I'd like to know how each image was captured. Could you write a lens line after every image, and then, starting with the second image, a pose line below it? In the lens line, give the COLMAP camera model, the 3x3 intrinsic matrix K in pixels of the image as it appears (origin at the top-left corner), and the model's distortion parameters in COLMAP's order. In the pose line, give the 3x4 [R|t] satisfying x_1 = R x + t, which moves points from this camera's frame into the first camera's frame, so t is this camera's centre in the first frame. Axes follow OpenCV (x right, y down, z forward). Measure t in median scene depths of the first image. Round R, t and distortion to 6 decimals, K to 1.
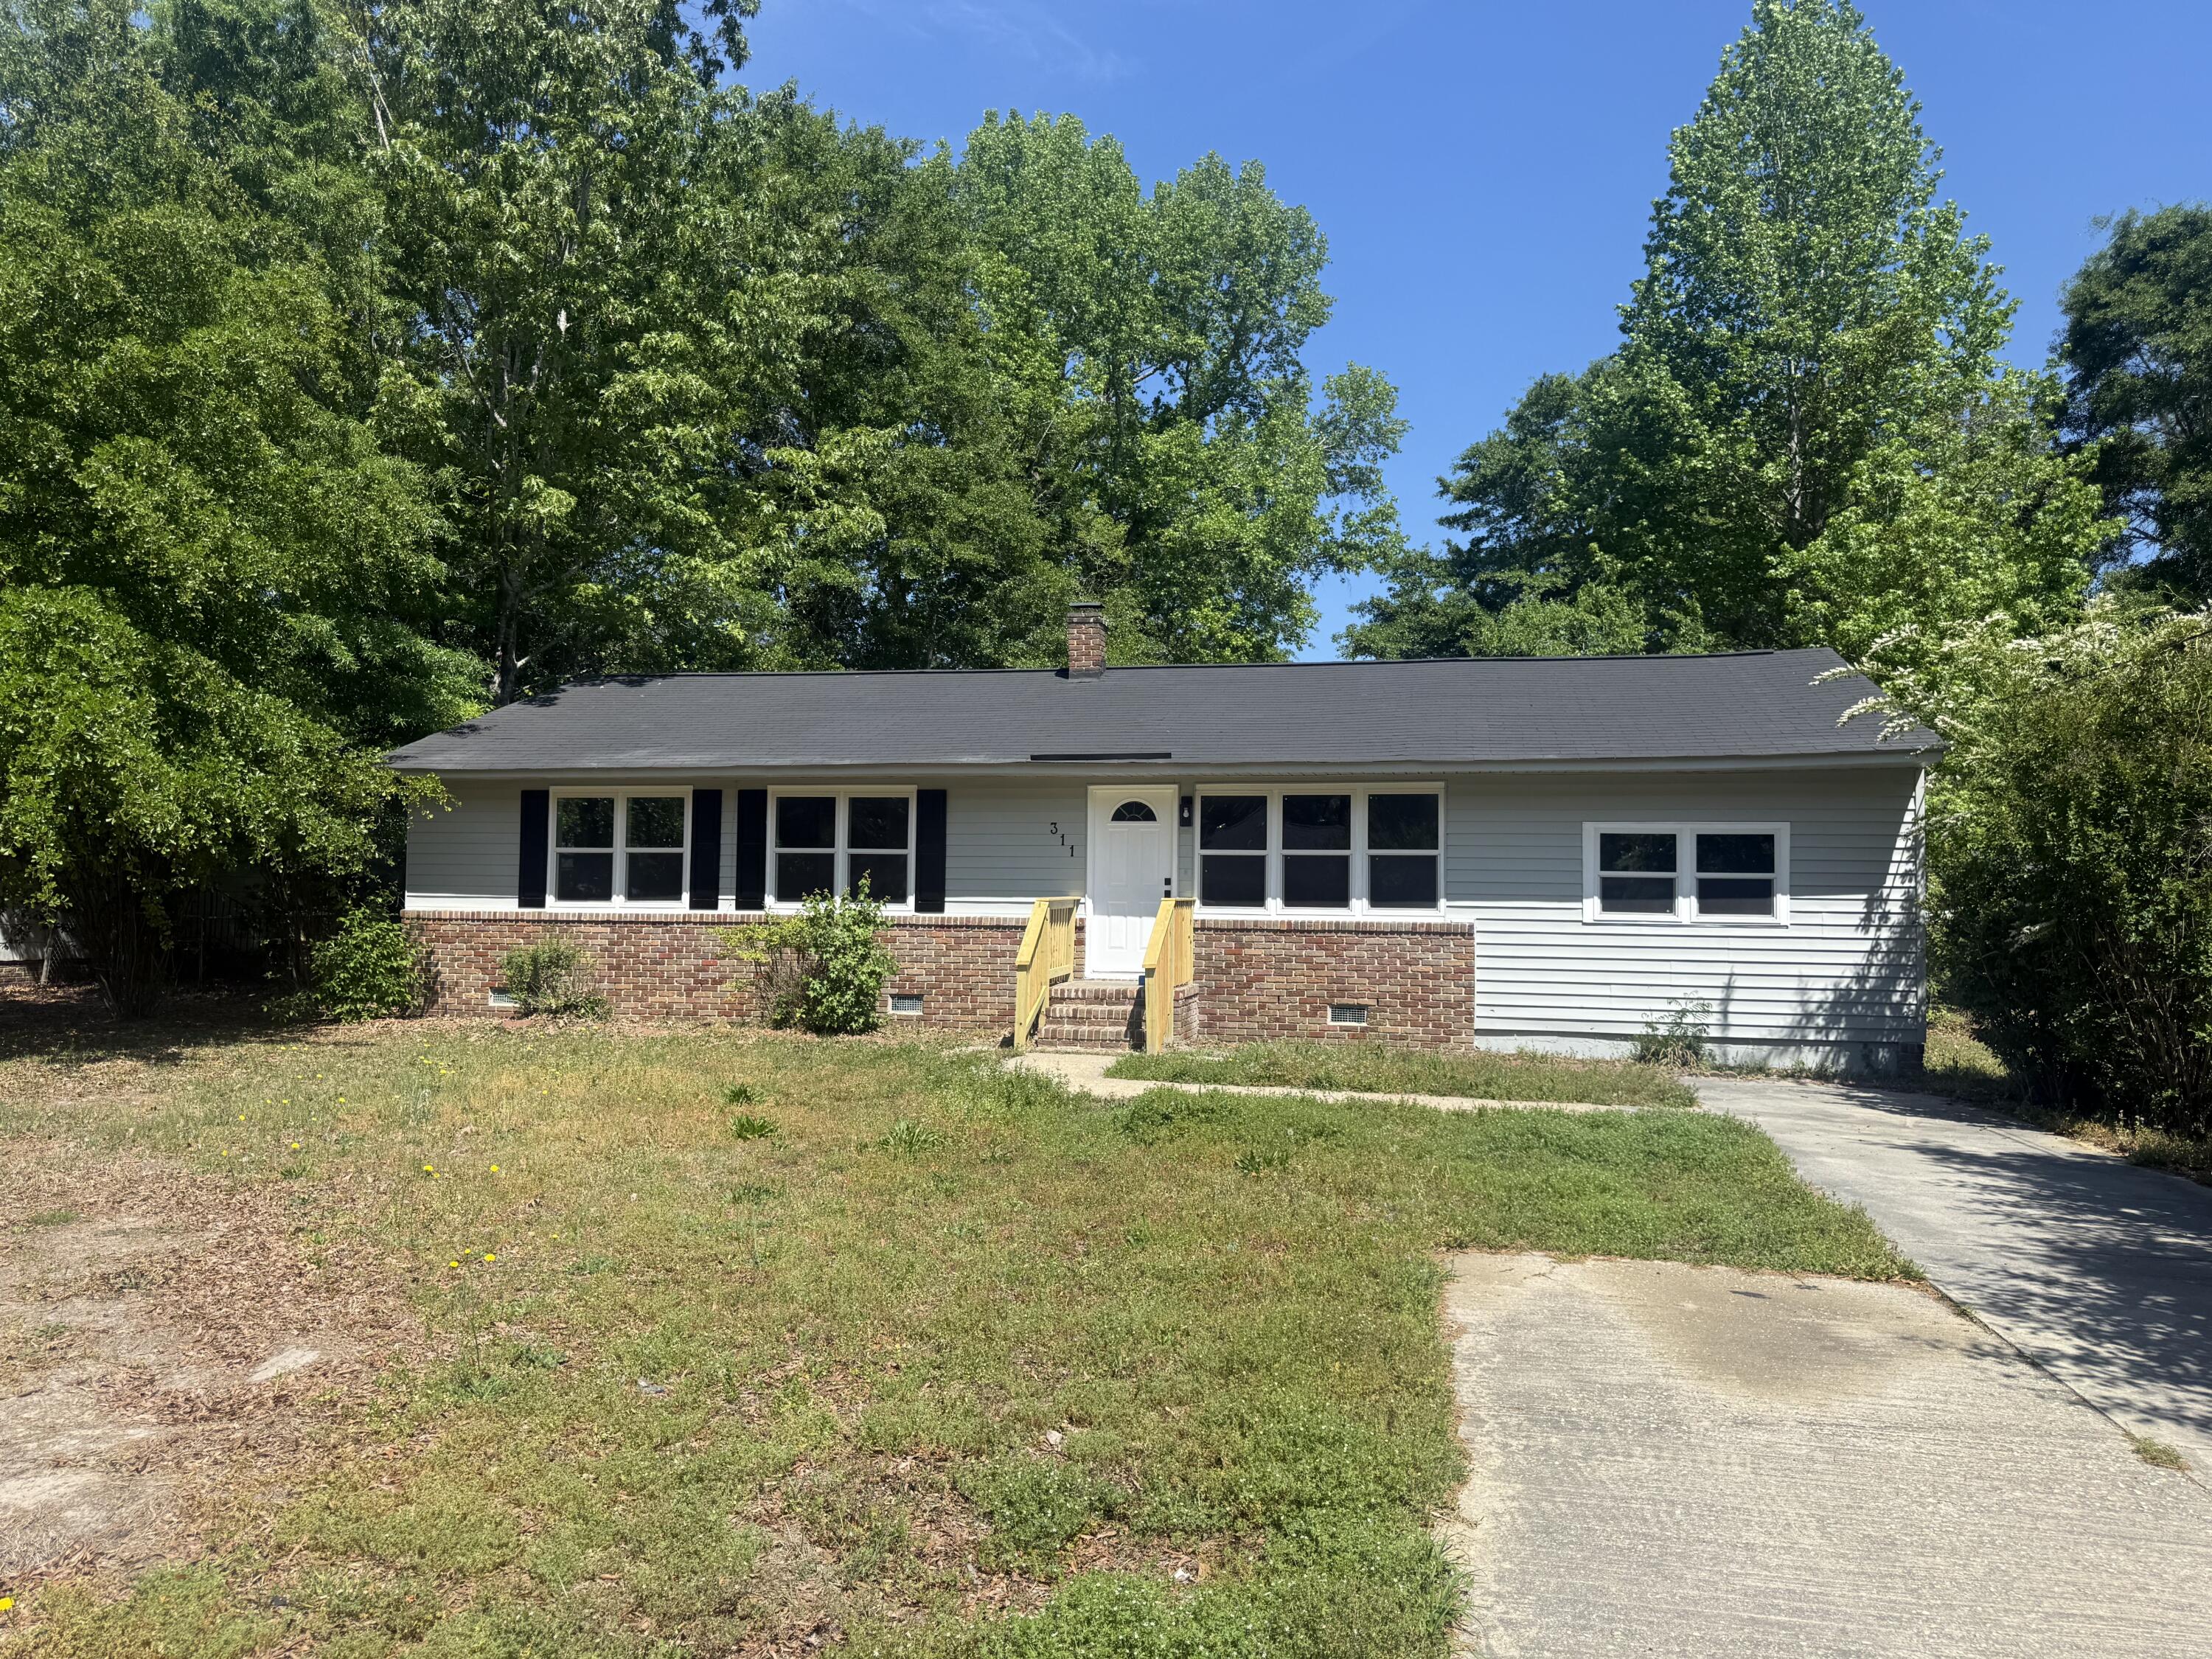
lens RADIAL K [[1636.4, 0, 1106.0], [0, 1636.4, 829.5], [0, 0, 1]] dist [0.099252, -0.126003]
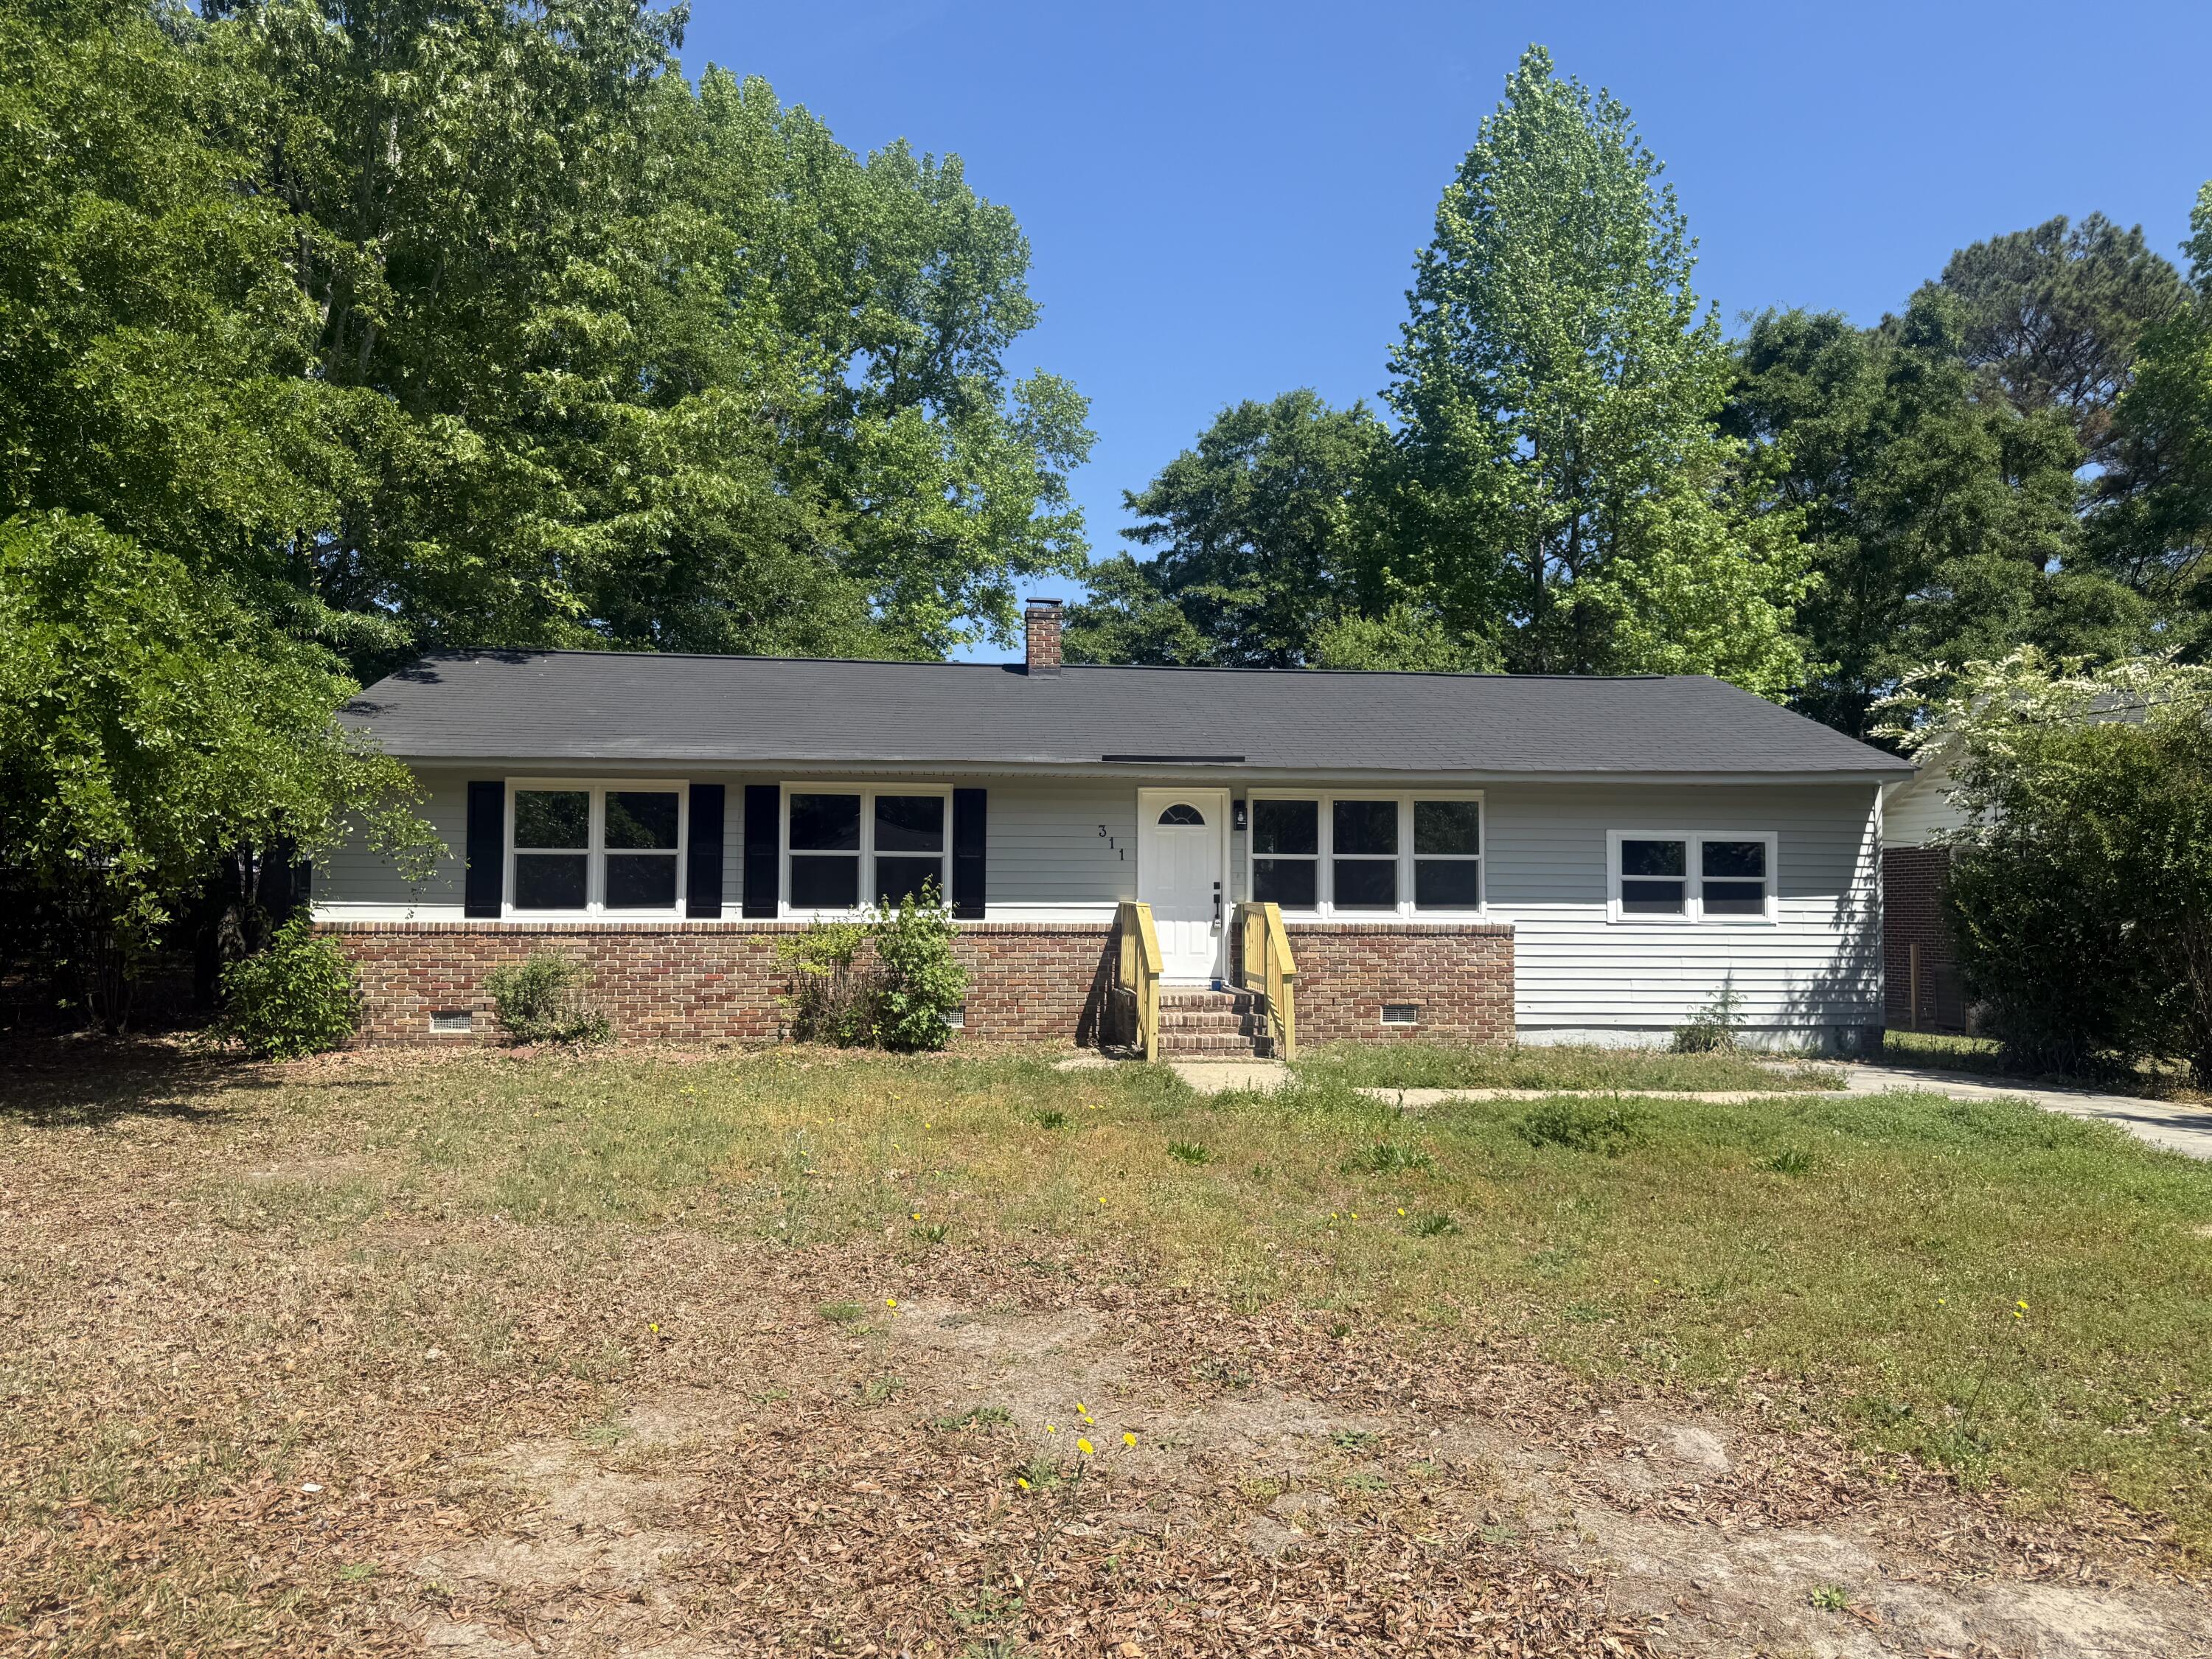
lens RADIAL K [[1636.4, 0, 1106.0], [0, 1636.4, 829.5], [0, 0, 1]] dist [0.099252, -0.126003]
pose [[0.943266, 0.008573, 0.331926, -0.355540], [-0.008603, 0.999962, -0.001379, -0.000258], [-0.331925, -0.001555, 0.943304, 0.085769]]
